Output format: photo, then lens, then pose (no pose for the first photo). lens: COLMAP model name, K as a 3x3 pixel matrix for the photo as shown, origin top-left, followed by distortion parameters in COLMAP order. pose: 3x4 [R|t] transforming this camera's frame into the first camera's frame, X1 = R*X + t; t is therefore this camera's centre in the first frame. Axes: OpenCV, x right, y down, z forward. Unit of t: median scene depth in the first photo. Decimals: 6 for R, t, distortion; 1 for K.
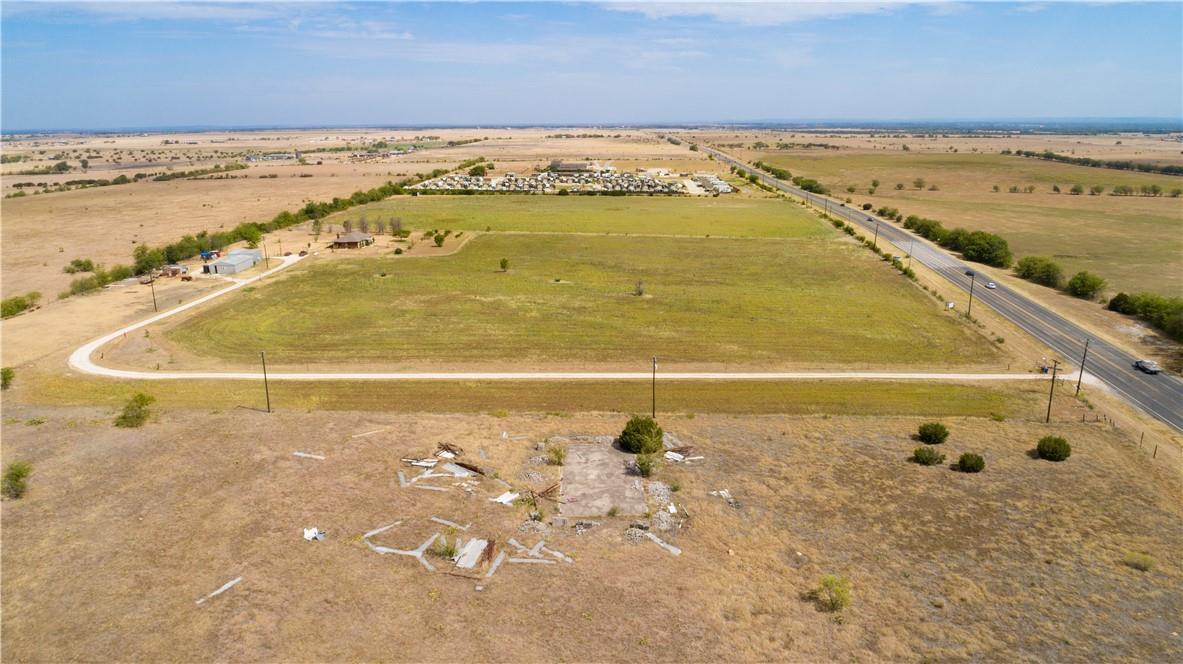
lens RADIAL K [[790.0, 0, 590.6], [0, 790.0, 333.4], [0, 0, 1]] dist [-0.019491, 0.009063]
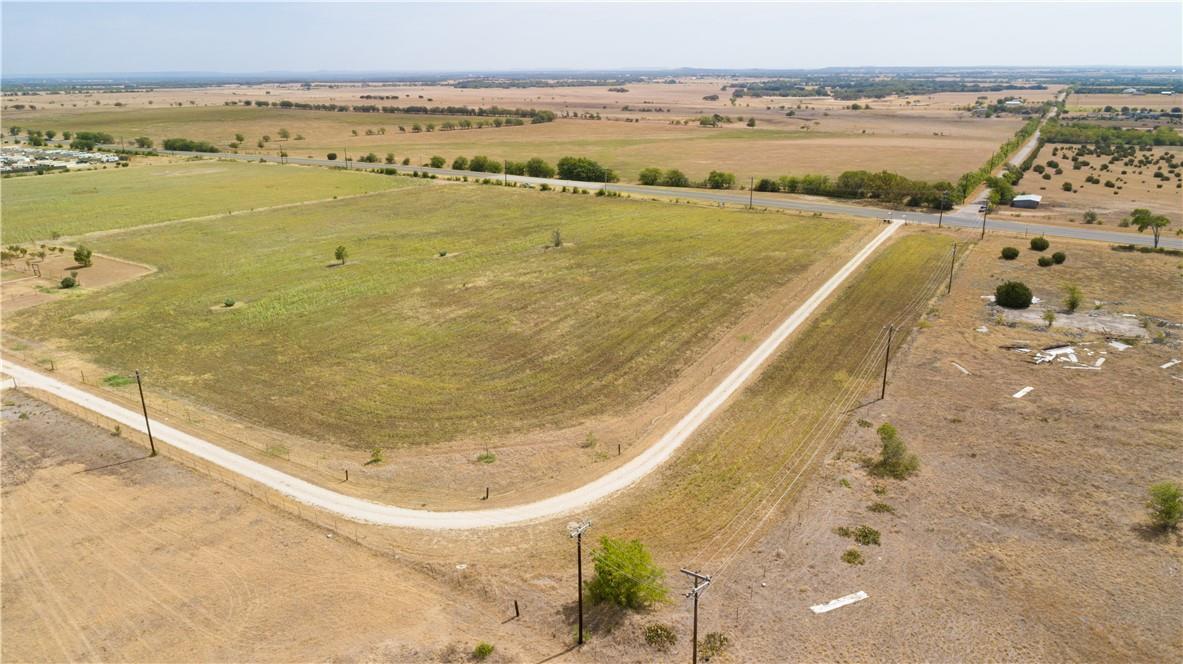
lens RADIAL K [[790.0, 0, 590.6], [0, 790.0, 333.4], [0, 0, 1]] dist [-0.019491, 0.009063]
pose [[0.489049, -0.276544, 0.827257, -1.040797], [0.232859, 0.955383, 0.181717, -0.158718], [-0.840600, 0.103766, 0.531624, 0.690671]]
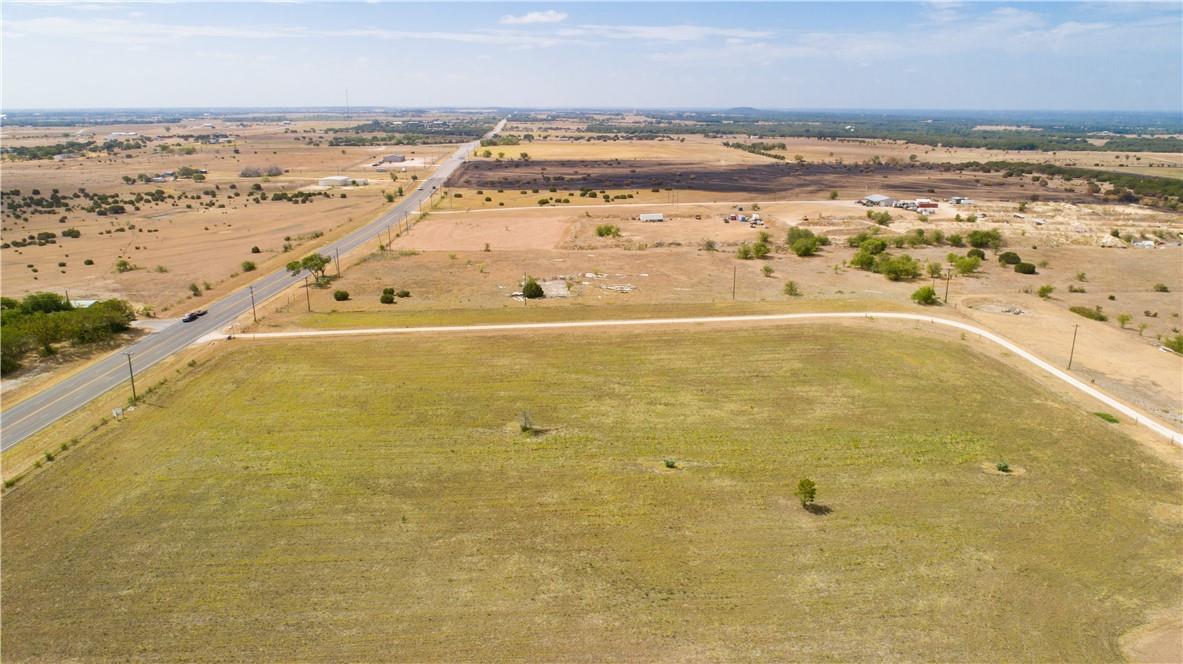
lens RADIAL K [[814.7, 0, 590.5], [0, 814.7, 330.9], [0, 0, 1]] dist [-0.017393, 0.006939]
pose [[-0.993812, 0.034821, -0.105475, 0.111081], [-0.024534, 0.857321, 0.514197, -0.690500], [0.108331, 0.513602, -0.851162, 2.237633]]
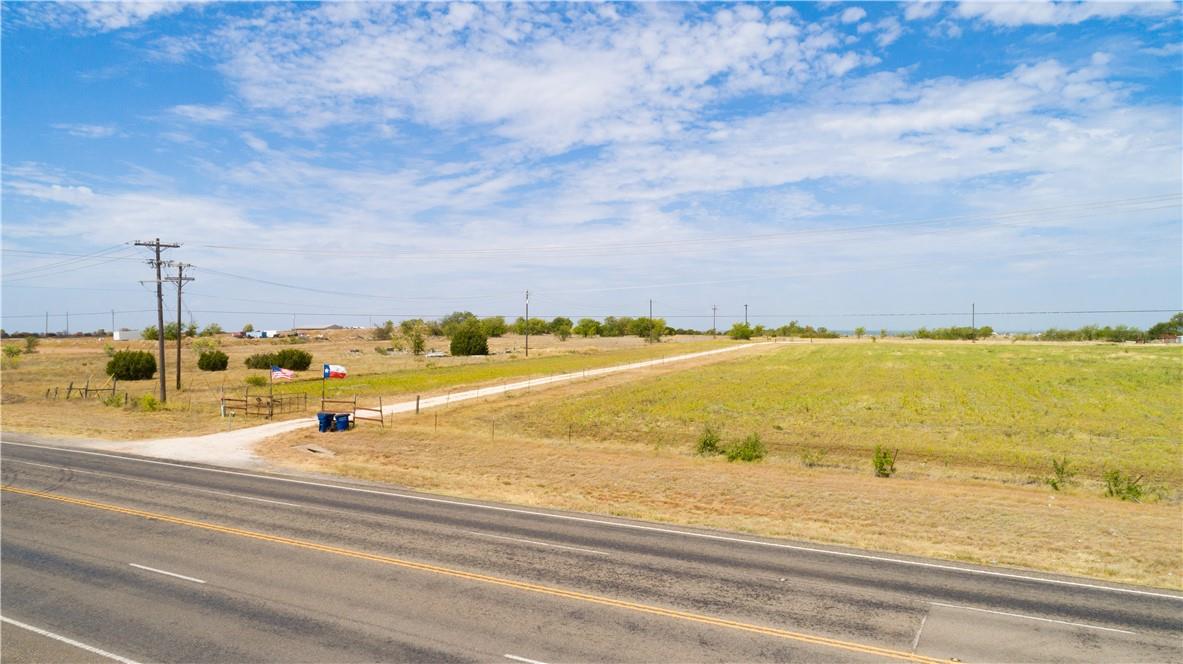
lens RADIAL K [[790.0, 0, 590.6], [0, 790.0, 333.4], [0, 0, 1]] dist [-0.019491, 0.009063]
pose [[-0.347978, 0.013939, -0.937399, 0.799188], [-0.241464, 0.964823, 0.103982, -0.032254], [0.905873, 0.262532, -0.332371, 1.160366]]
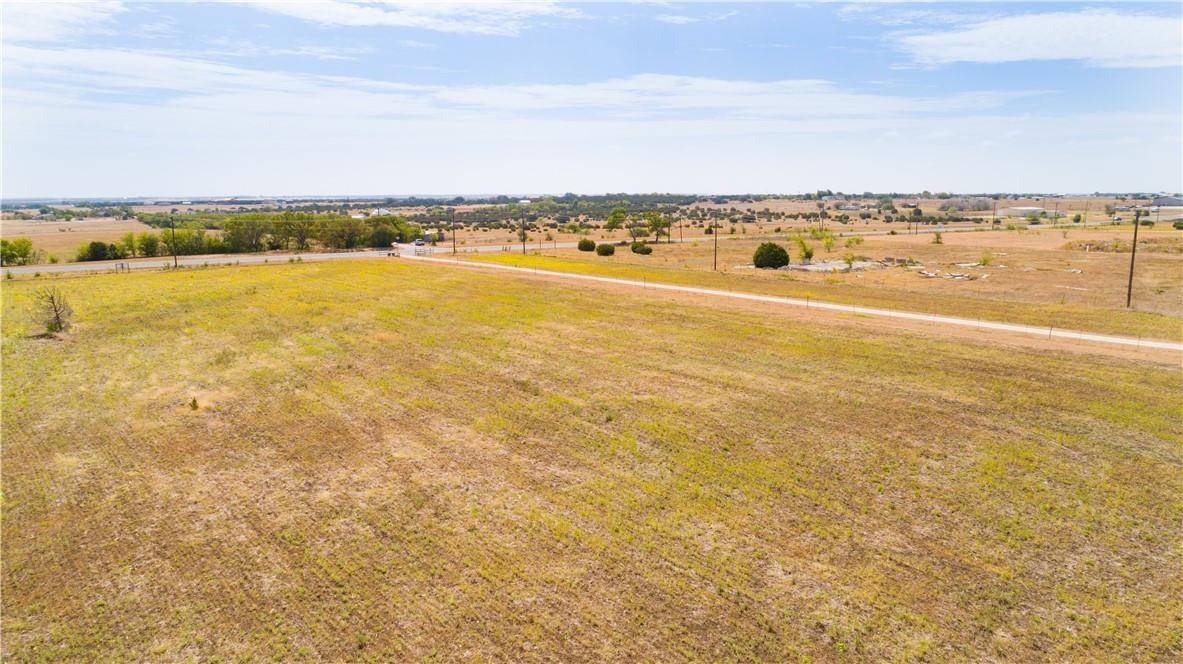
lens RADIAL K [[790.0, 0, 590.6], [0, 790.0, 333.4], [0, 0, 1]] dist [-0.019491, 0.009063]
pose [[-0.608178, -0.127854, 0.783437, -0.554118], [0.219164, 0.921537, 0.320527, -0.160185], [-0.762946, 0.366638, -0.532437, 1.447211]]
